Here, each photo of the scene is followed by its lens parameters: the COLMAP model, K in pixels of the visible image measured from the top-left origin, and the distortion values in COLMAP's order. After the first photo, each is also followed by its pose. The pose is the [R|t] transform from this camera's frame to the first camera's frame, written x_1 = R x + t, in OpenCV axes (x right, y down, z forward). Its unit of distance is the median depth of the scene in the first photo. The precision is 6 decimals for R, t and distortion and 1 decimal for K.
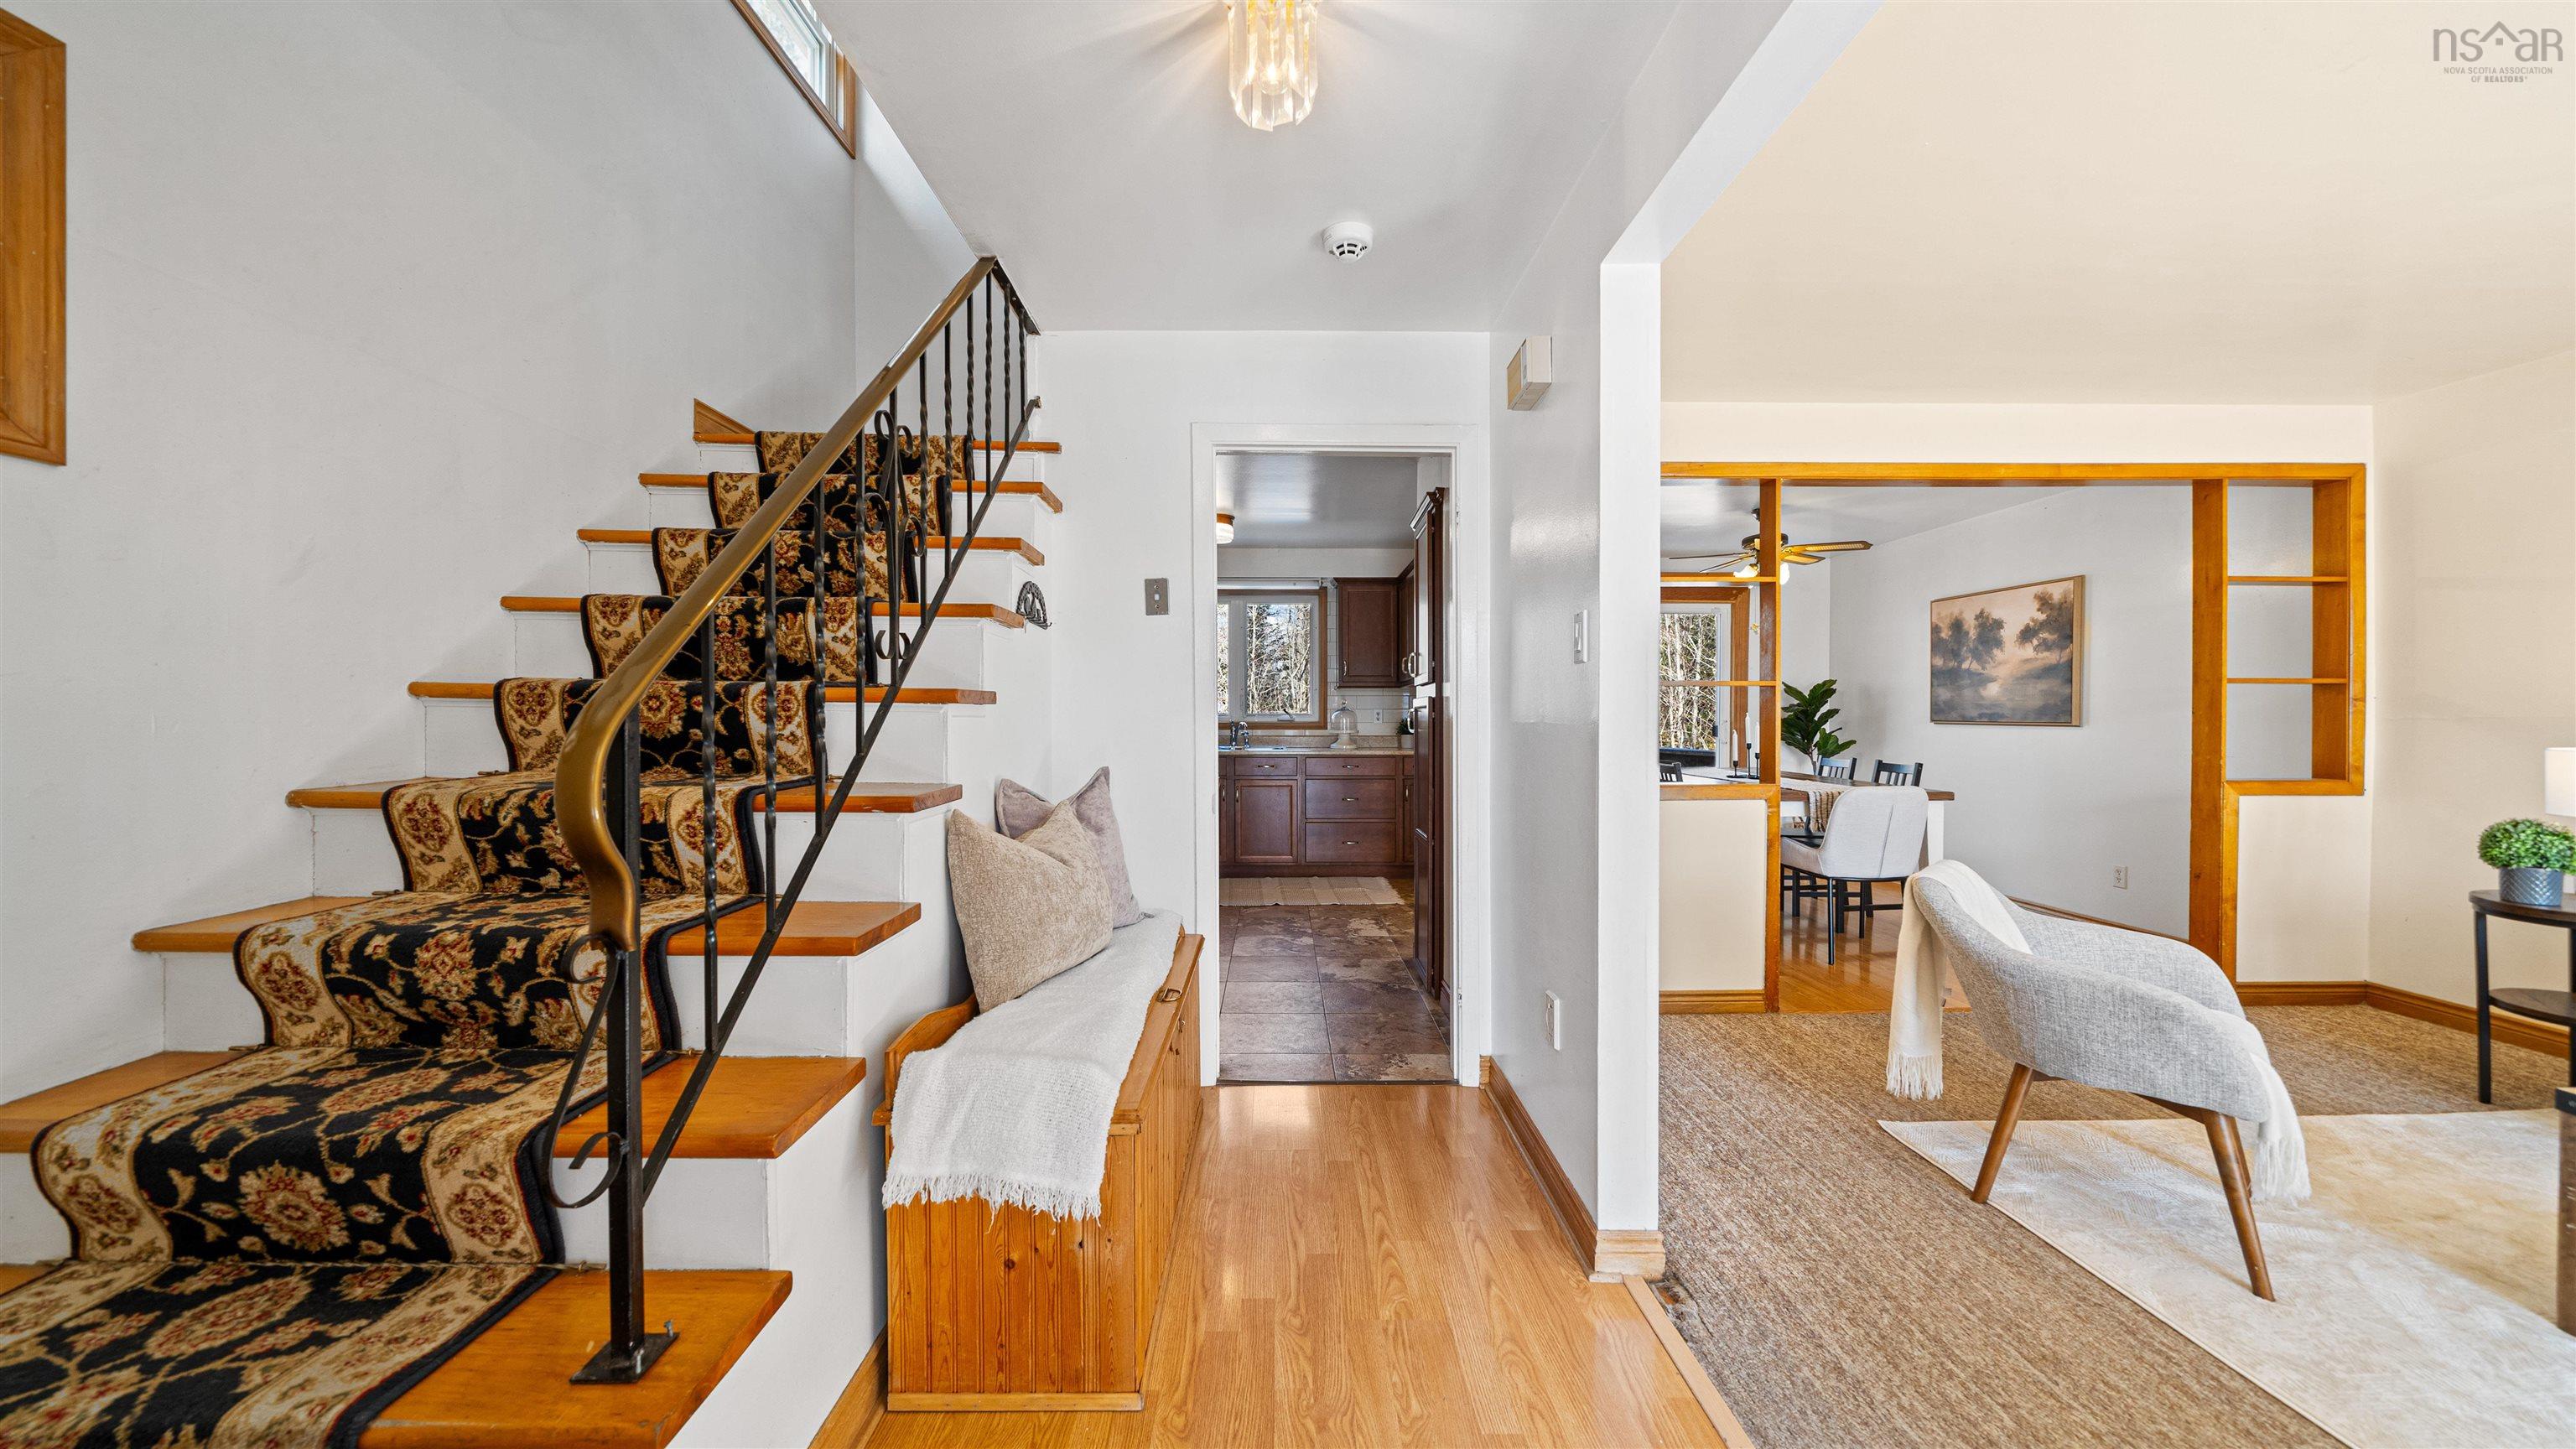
lens RADIAL K [[888.2, 0, 1290.2], [0, 888.2, 725.8], [0, 0, 1]] dist [-0.005930, 0.000052]
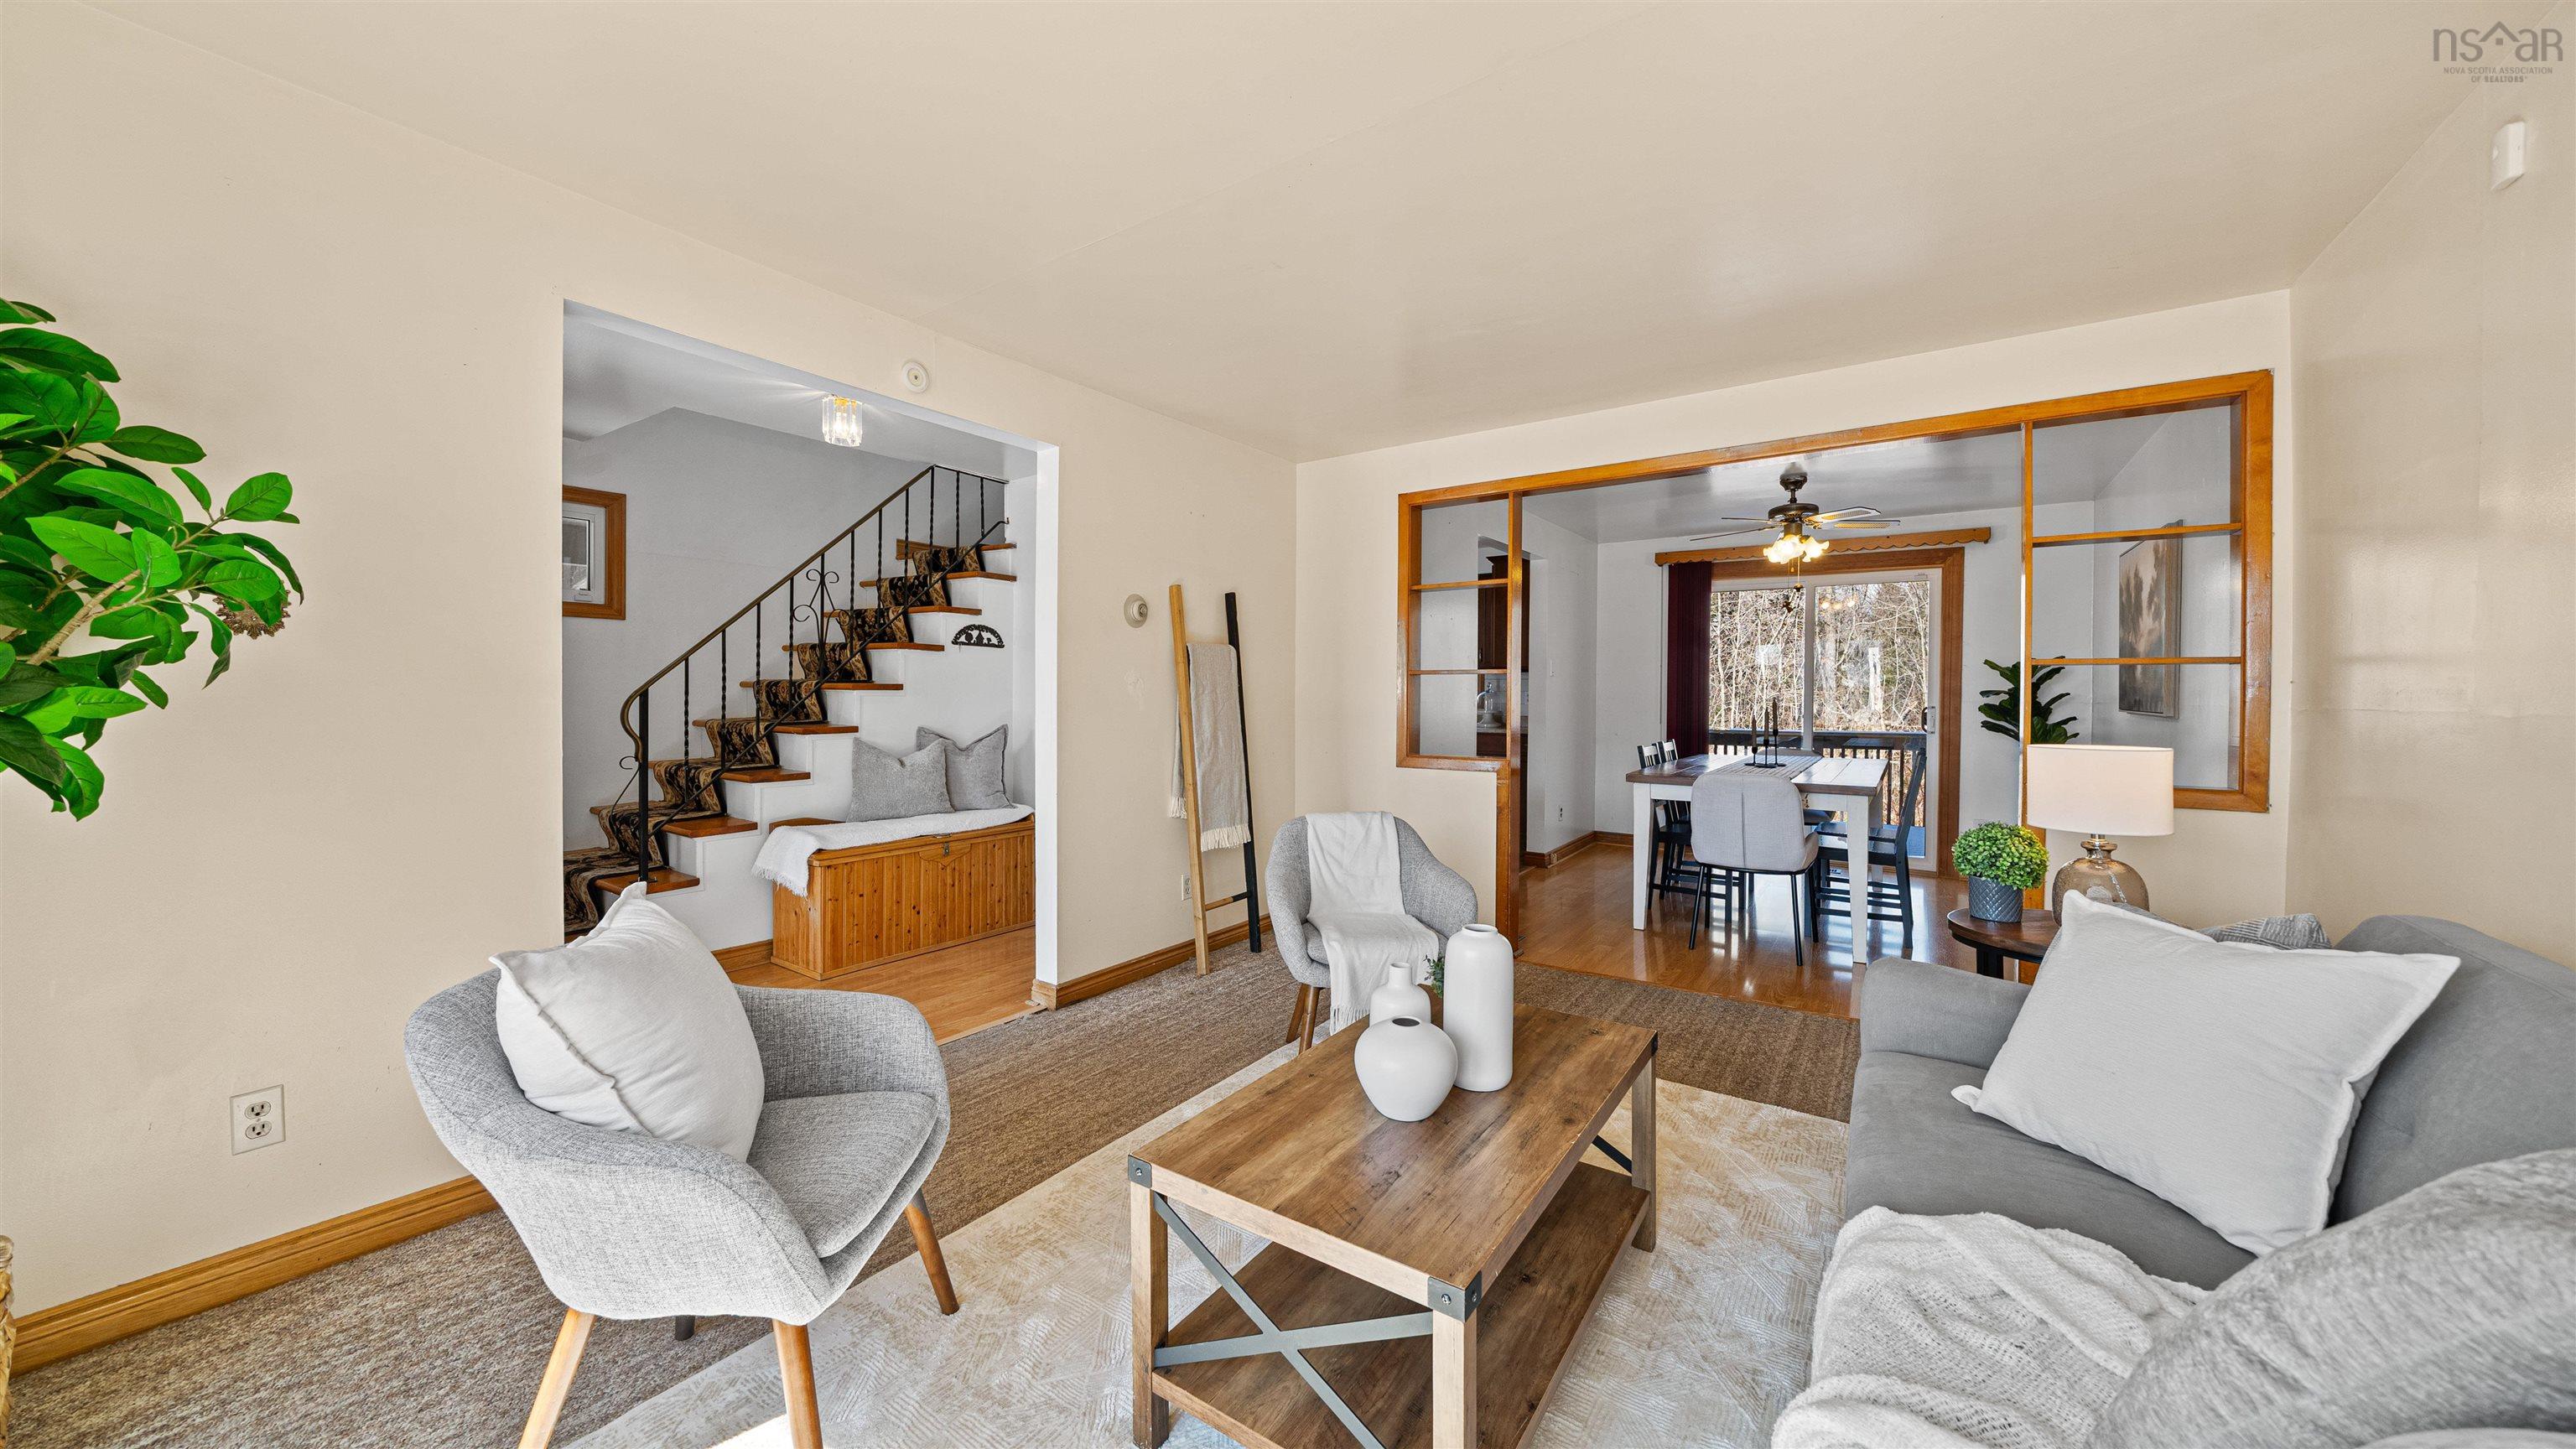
lens RADIAL K [[888.2, 0, 1267.4], [0, 888.2, 697.2], [0, 0, 1]] dist [-0.005930, 0.000052]
pose [[0.805552, 0.006969, -0.592483, 0.650736], [-0.014030, 0.999875, -0.007314, -0.001511], [0.592358, 0.014204, 0.805549, -0.070148]]
